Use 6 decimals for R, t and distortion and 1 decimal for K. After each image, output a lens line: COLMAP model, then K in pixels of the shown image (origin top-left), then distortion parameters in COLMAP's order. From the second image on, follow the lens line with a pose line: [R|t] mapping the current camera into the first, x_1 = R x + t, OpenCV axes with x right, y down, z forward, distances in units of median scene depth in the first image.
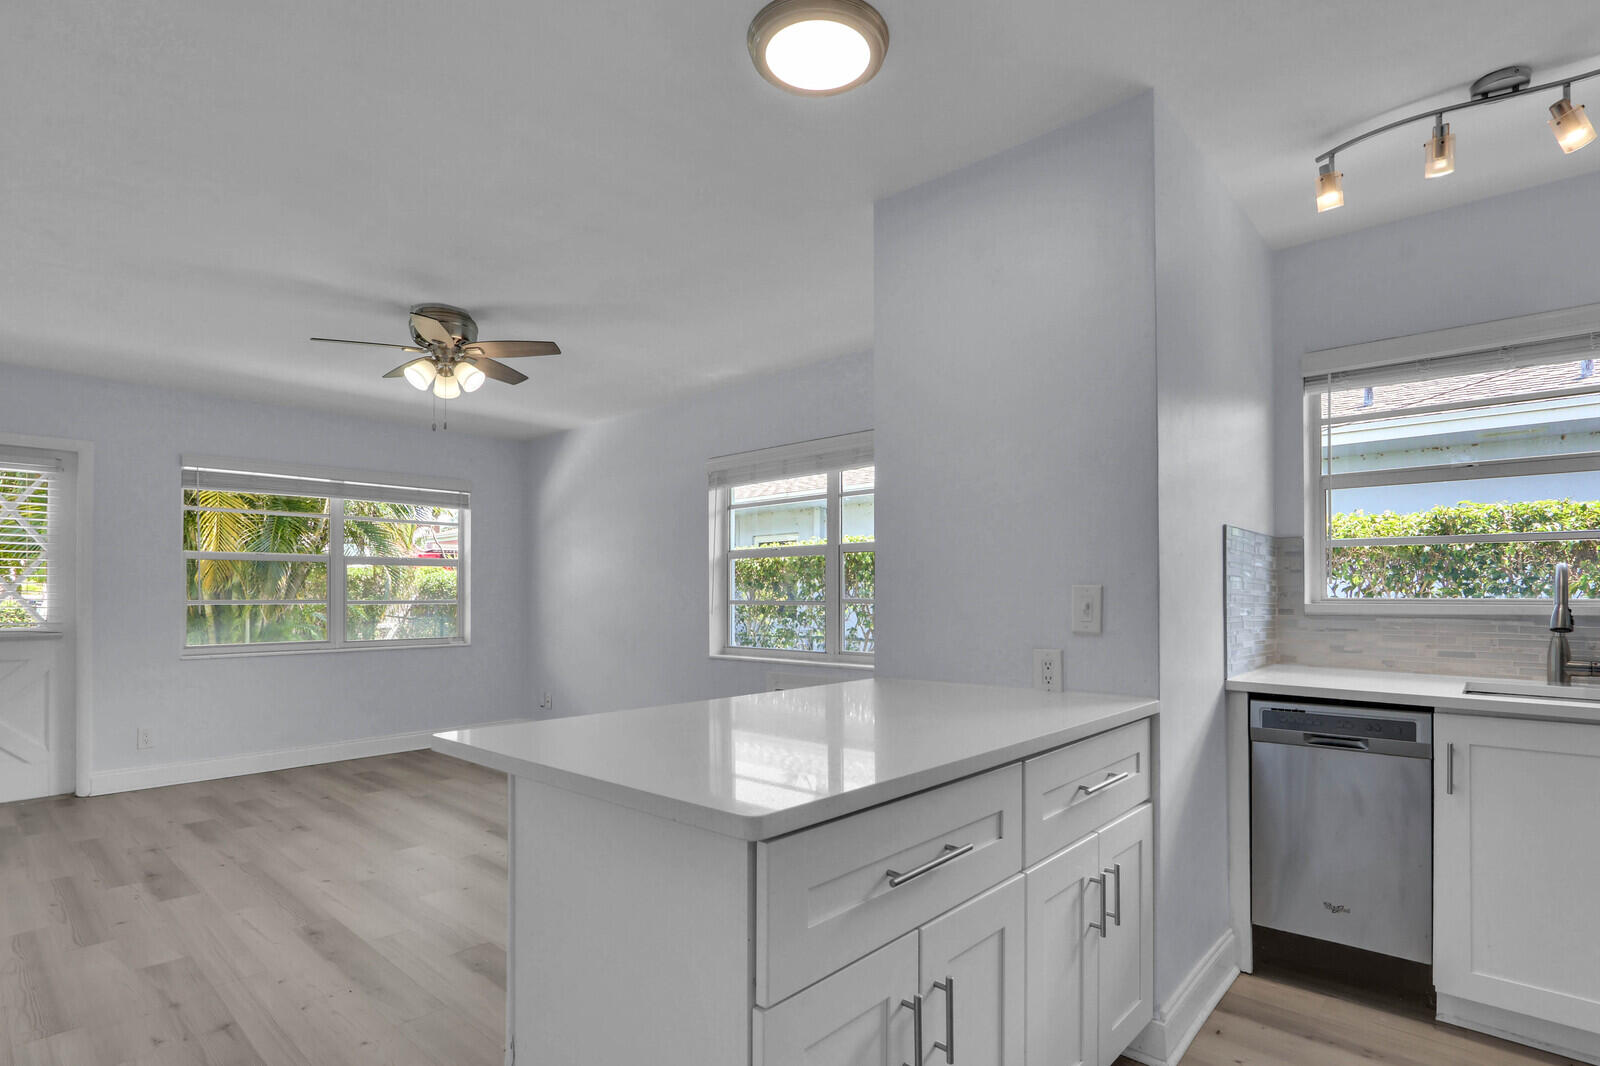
lens RADIAL K [[801.2, 0, 805.2], [0, 801.2, 589.3], [0, 0, 1]] dist [-0.019761, 0.002099]
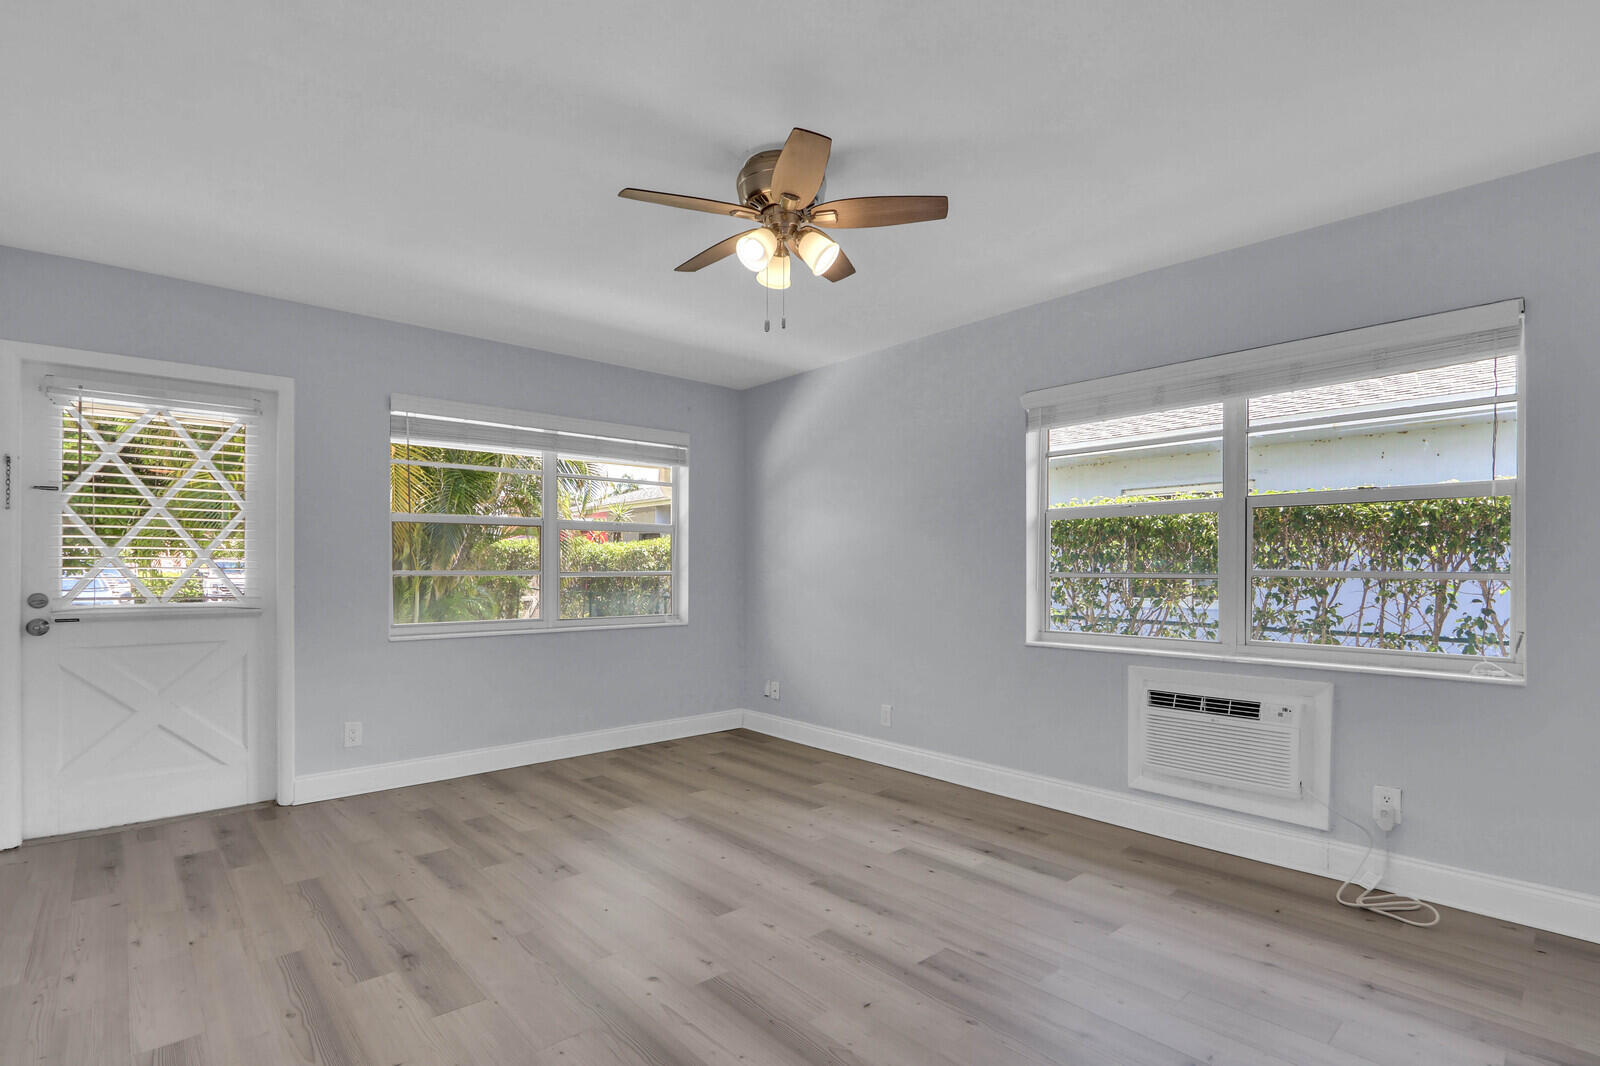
lens RADIAL K [[765.1, 0, 806.4], [0, 765.1, 572.6], [0, 0, 1]] dist [-0.019534, 0.000727]
pose [[0.995358, 0.002779, -0.096200, -0.293863], [-0.001730, 0.999938, 0.010987, 0.006581], [0.096225, -0.010770, 0.995301, 0.260818]]
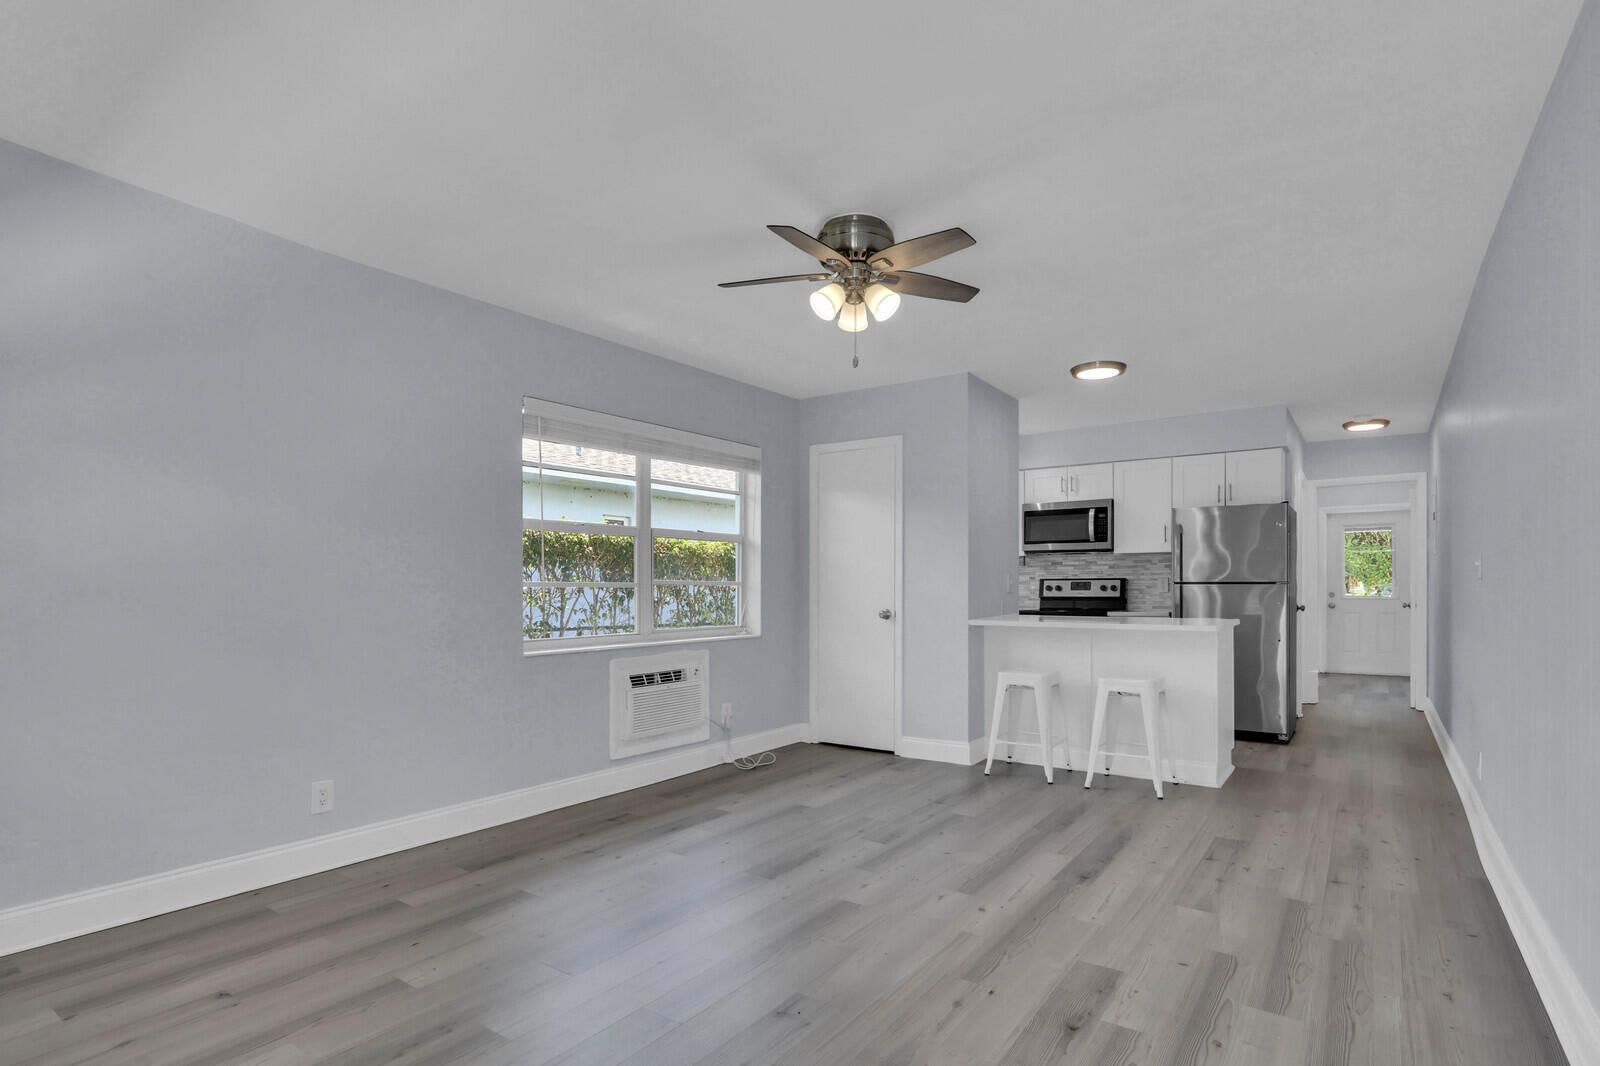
lens RADIAL K [[801.2, 0, 805.2], [0, 801.2, 589.3], [0, 0, 1]] dist [-0.019761, 0.002099]
pose [[-0.120355, -0.003012, 0.992726, -1.019879], [-0.004348, 0.999987, 0.002507, 0.019467], [-0.992721, -0.004014, -0.120366, 0.926759]]
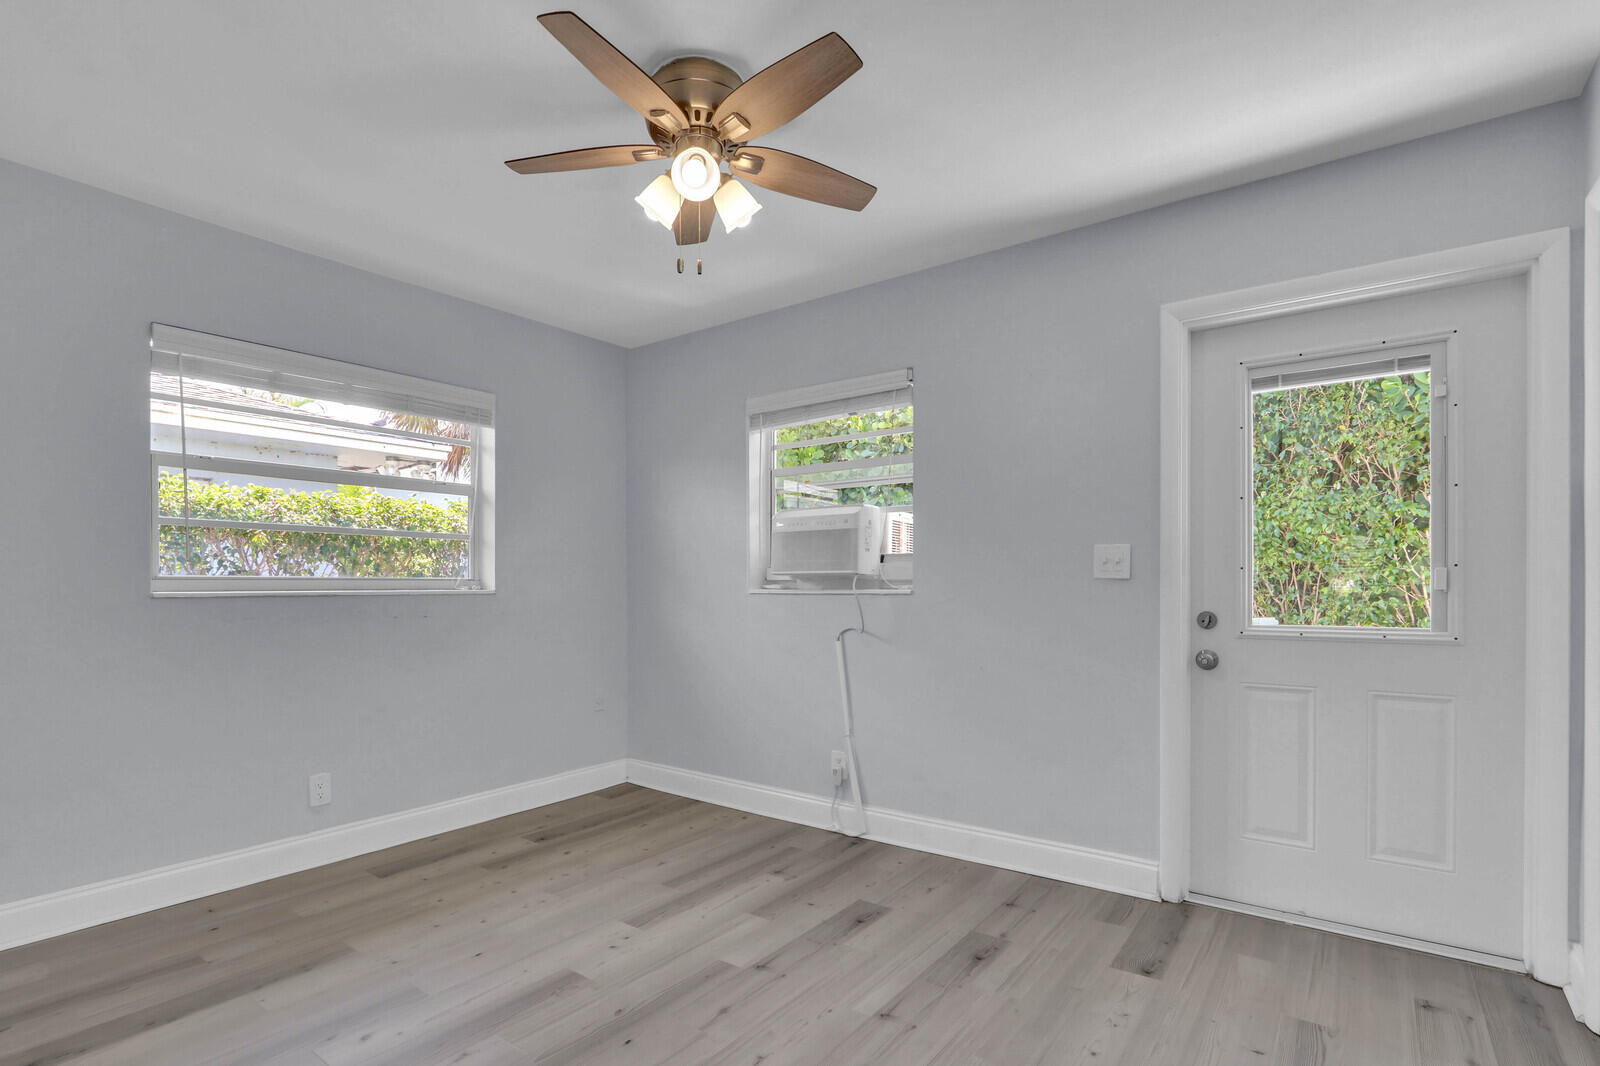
lens RADIAL K [[765.1, 0, 806.4], [0, 765.1, 572.6], [0, 0, 1]] dist [-0.019534, 0.000727]
pose [[-0.108954, 0.013896, 0.993950, -0.900386], [-0.003605, 0.999890, -0.014375, 0.018495], [-0.994040, -0.005149, -0.108892, 0.817177]]
